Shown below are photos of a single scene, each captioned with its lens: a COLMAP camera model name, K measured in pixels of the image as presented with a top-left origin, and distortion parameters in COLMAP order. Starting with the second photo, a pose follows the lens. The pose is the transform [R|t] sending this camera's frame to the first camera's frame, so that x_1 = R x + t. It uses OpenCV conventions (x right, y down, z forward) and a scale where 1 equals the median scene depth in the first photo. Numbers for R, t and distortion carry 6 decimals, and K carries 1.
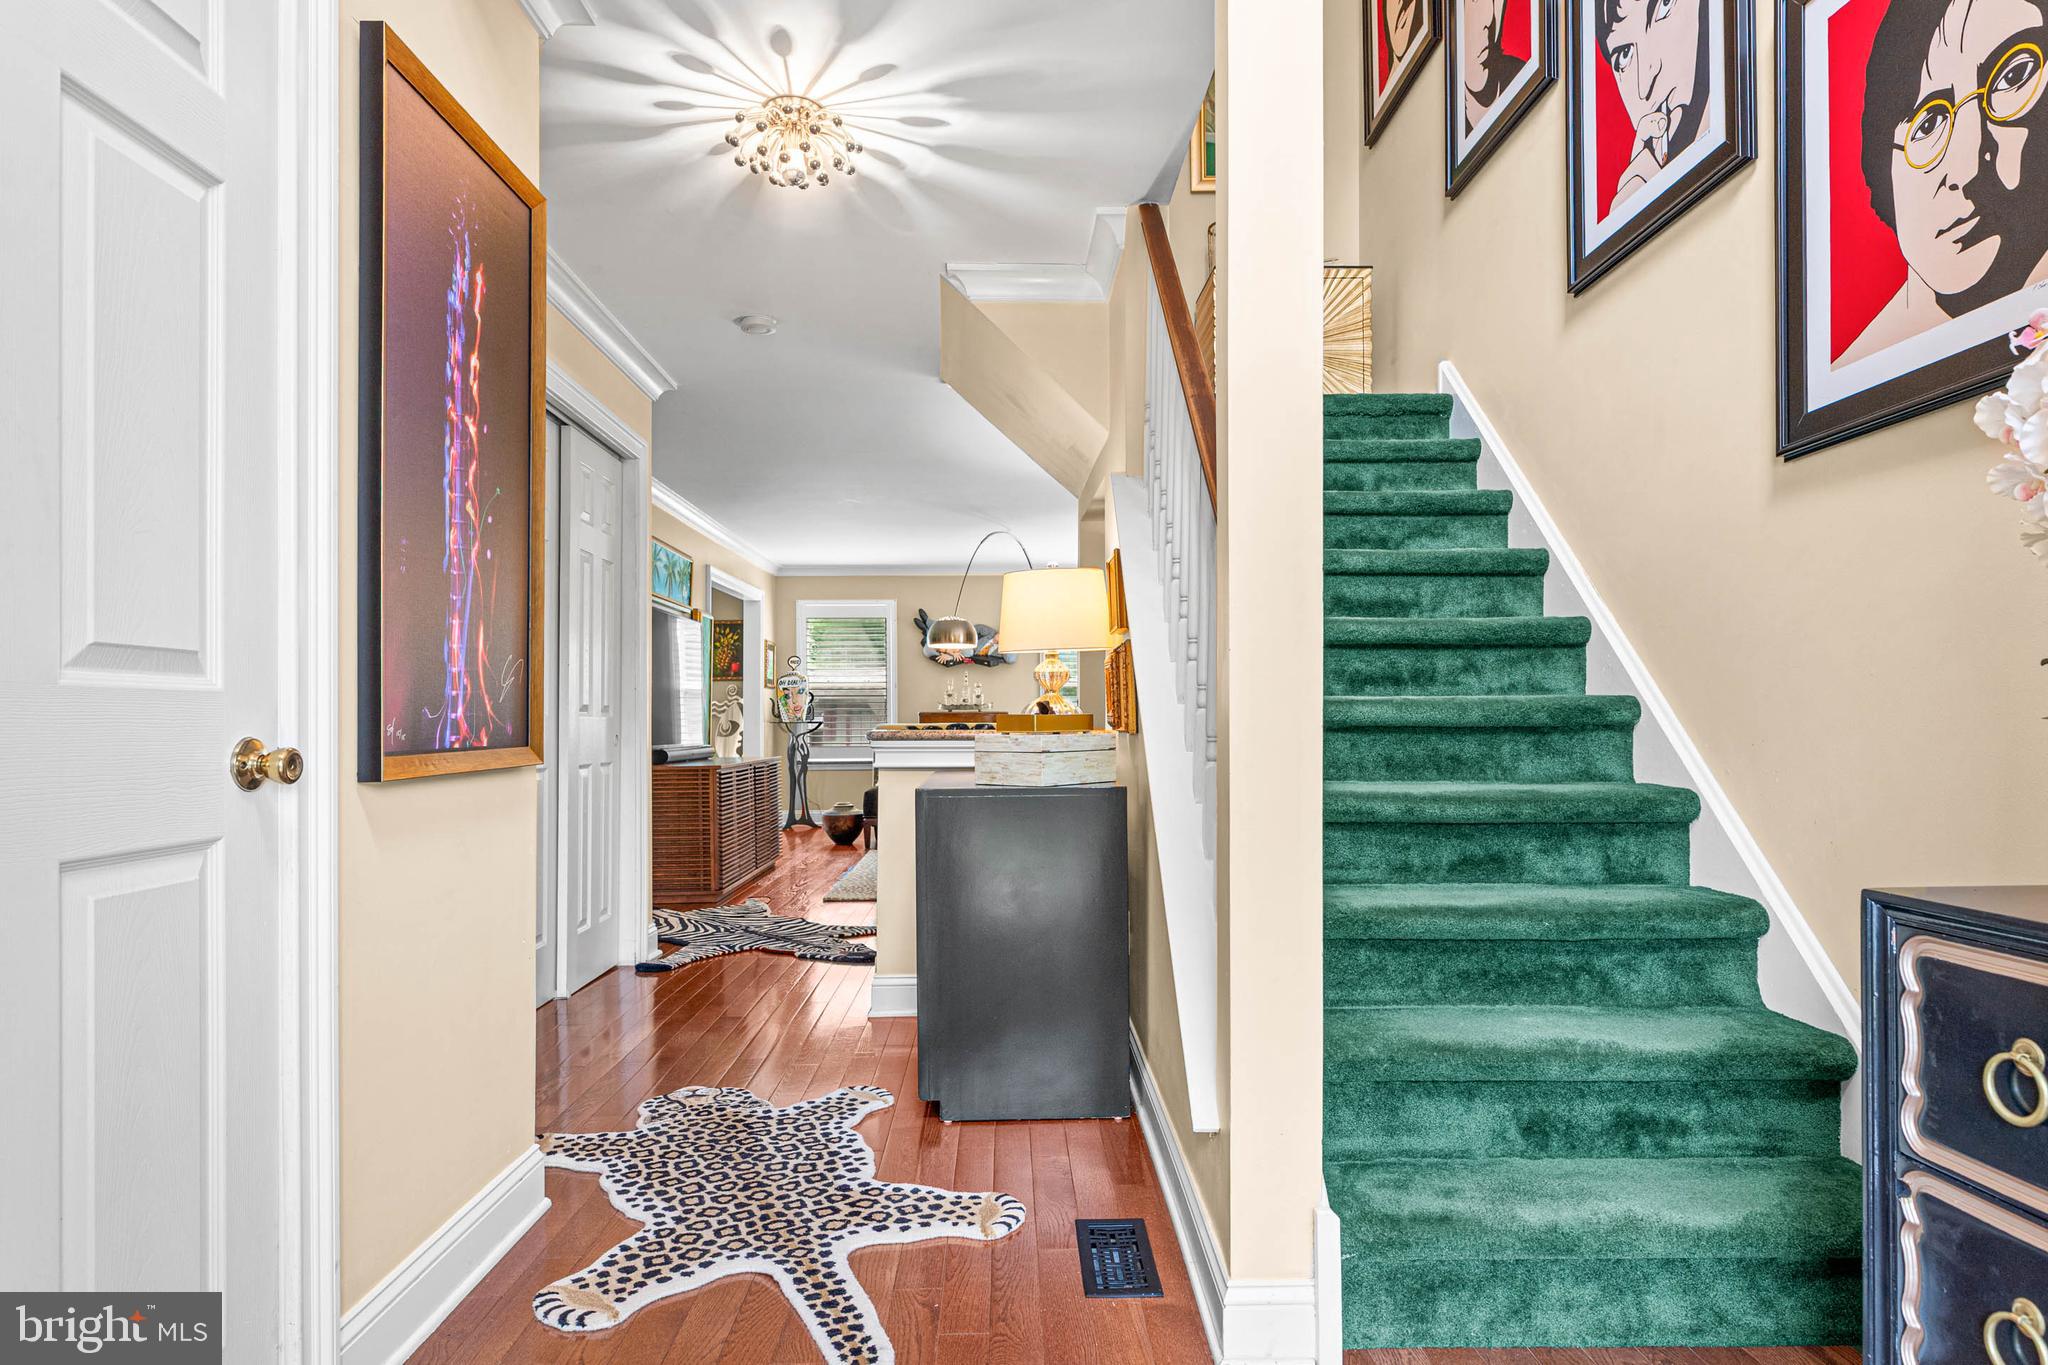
lens RADIAL K [[1194.5, 0, 1022.7], [0, 1194.5, 711.1], [0, 0, 1]] dist [0.002886, -0.001901]
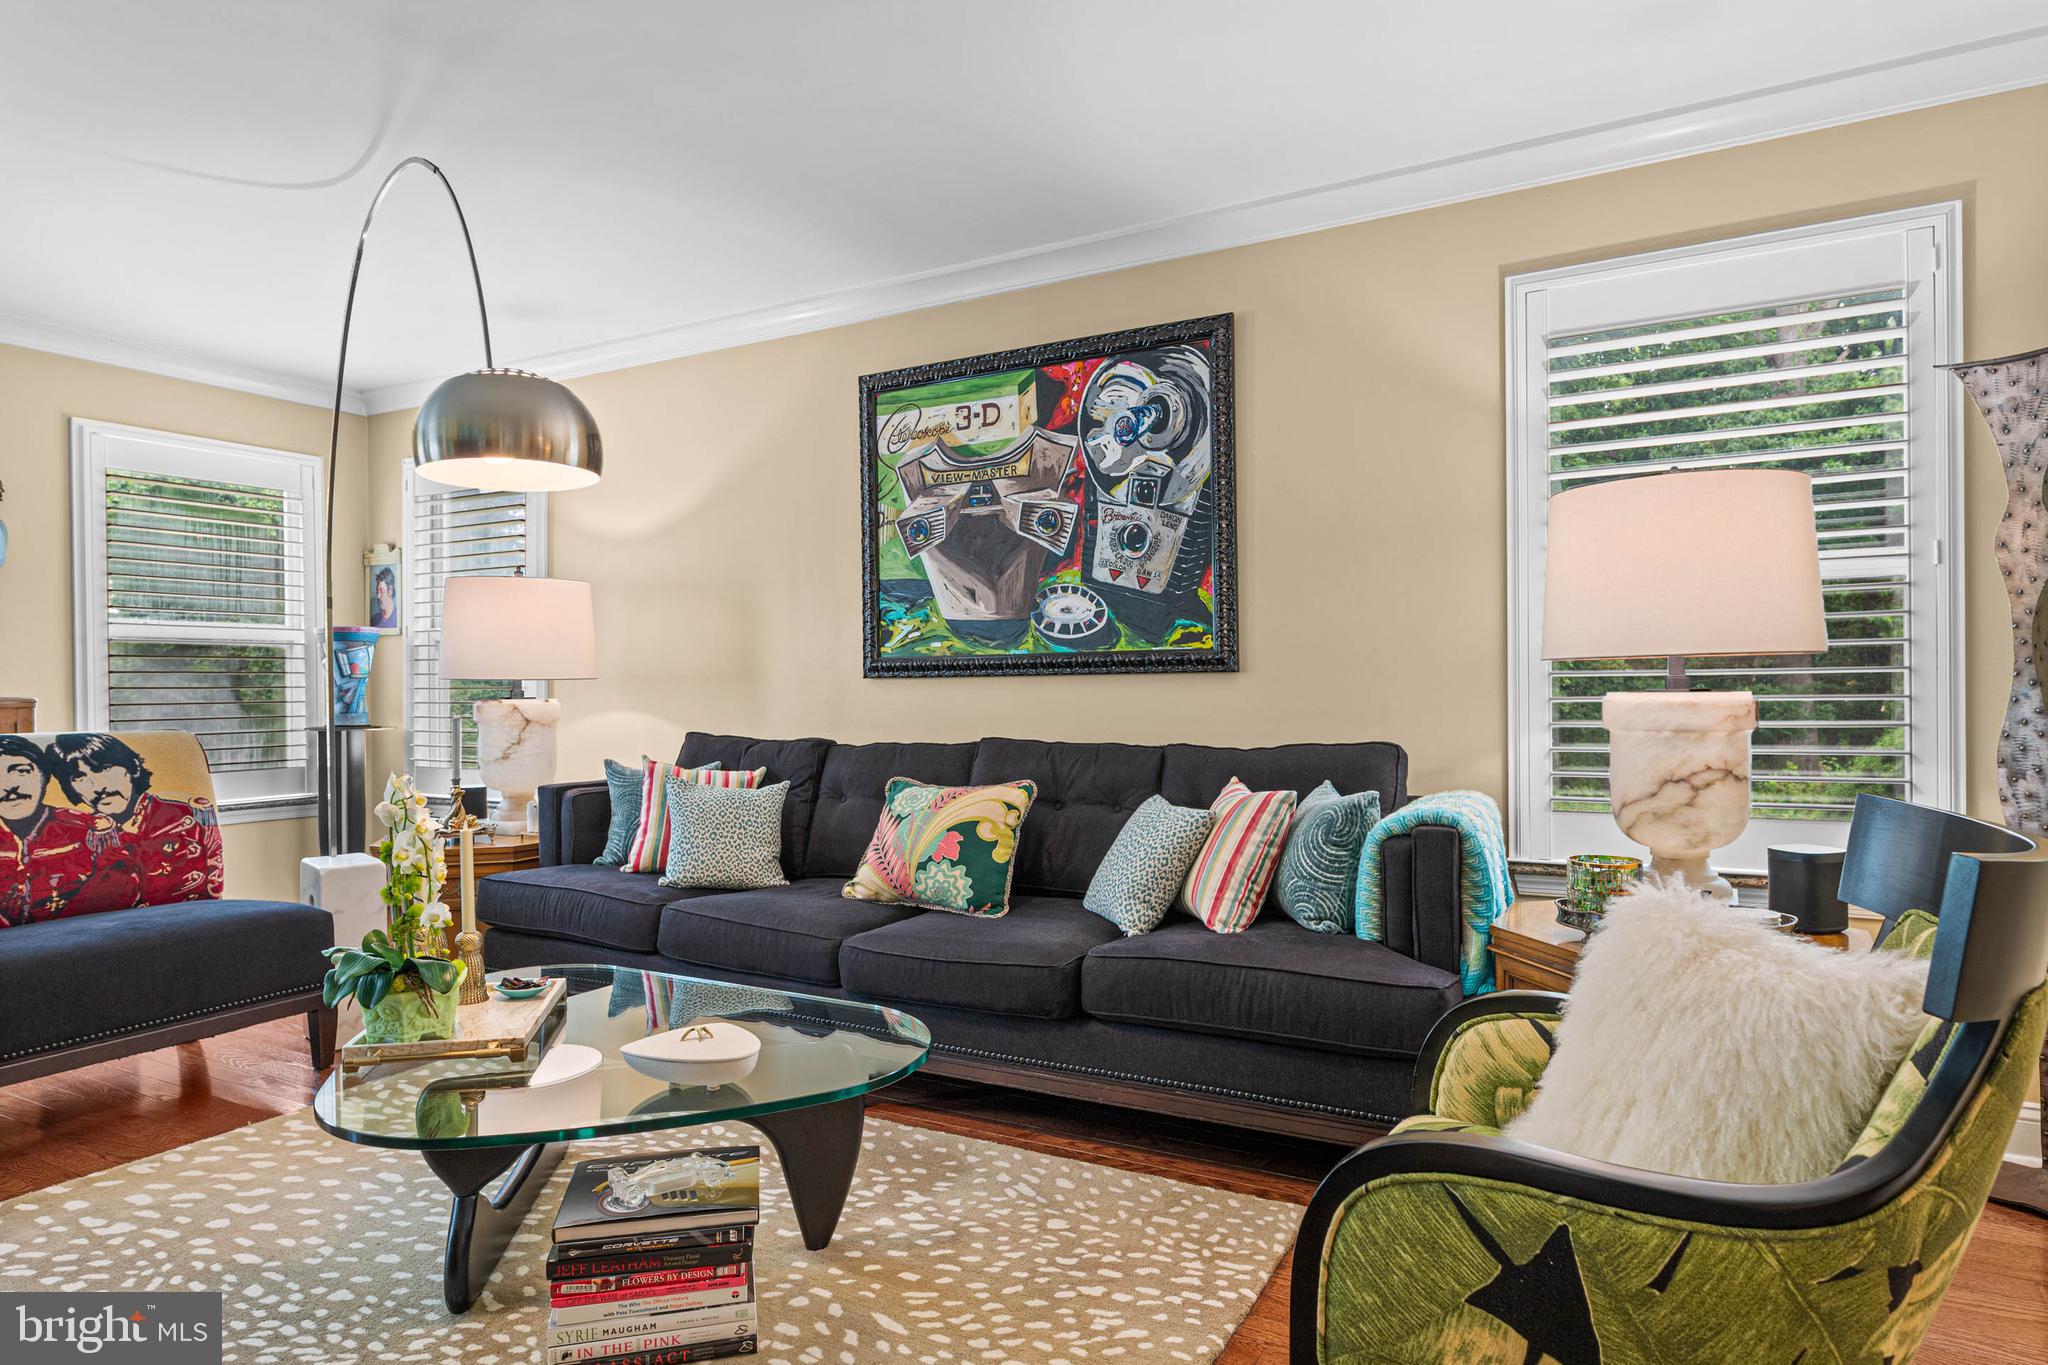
lens RADIAL K [[1194.5, 0, 1018.1], [0, 1194.5, 686.7], [0, 0, 1]] dist [0.002886, -0.001901]
pose [[0.510142, 0.001119, 0.860090, -0.701685], [-0.001145, 0.999999, -0.000623, -0.010621], [-0.860090, -0.000667, 0.510143, 2.165156]]
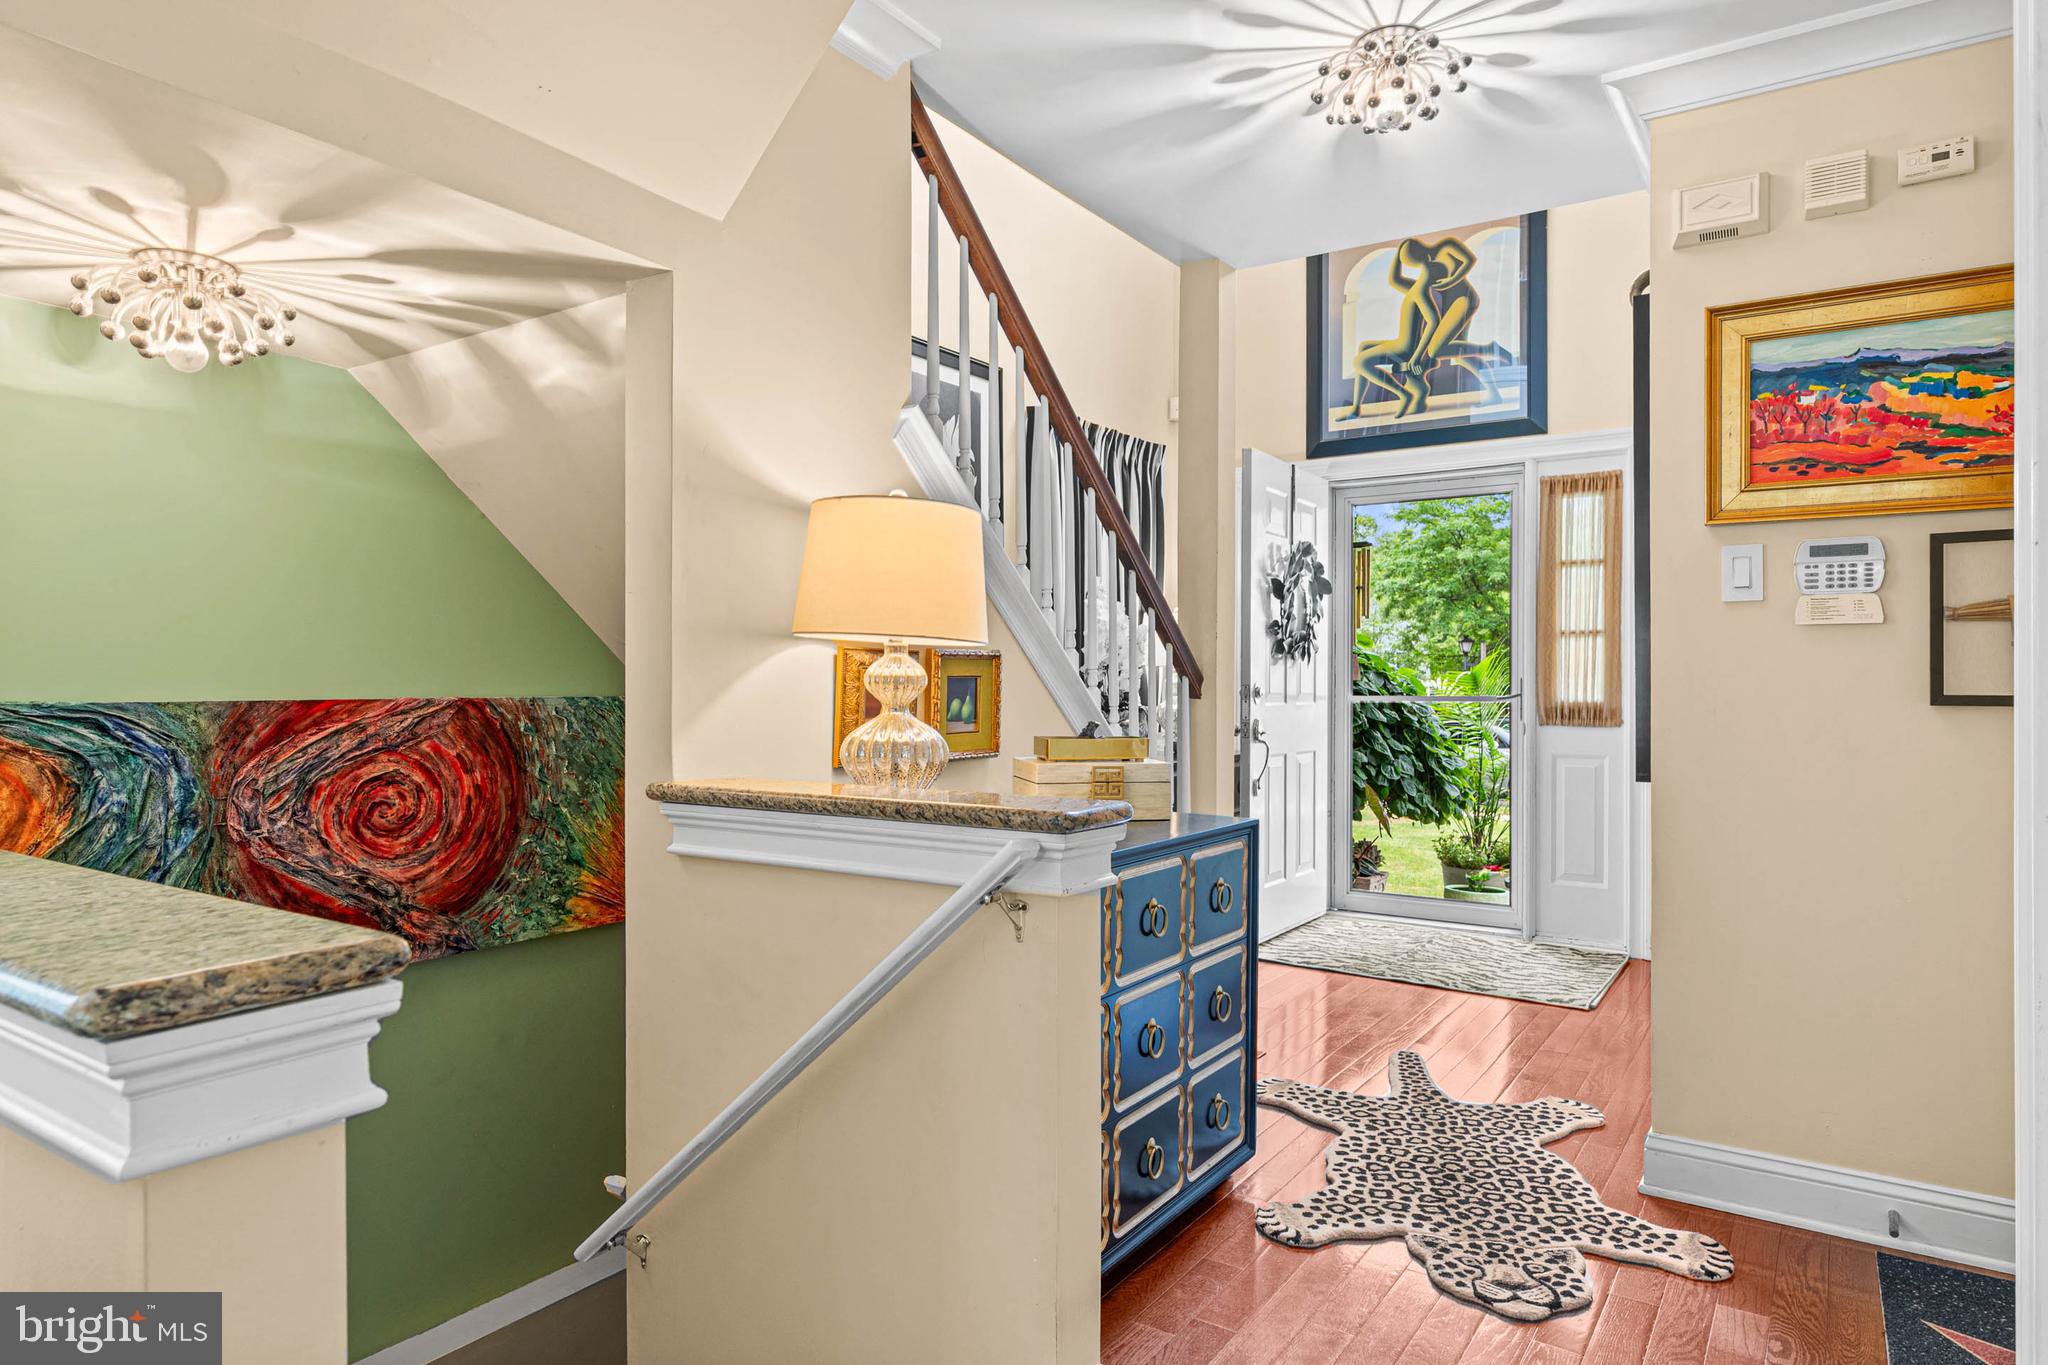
lens RADIAL K [[1194.5, 0, 1029.4], [0, 1194.5, 684.4], [0, 0, 1]] dist [0.002886, -0.001901]
pose [[-0.818532, -0.000804, 0.574461, -0.502139], [-0.005291, 0.999967, -0.006140, -0.034813], [-0.574437, -0.008066, -0.818509, 1.964458]]
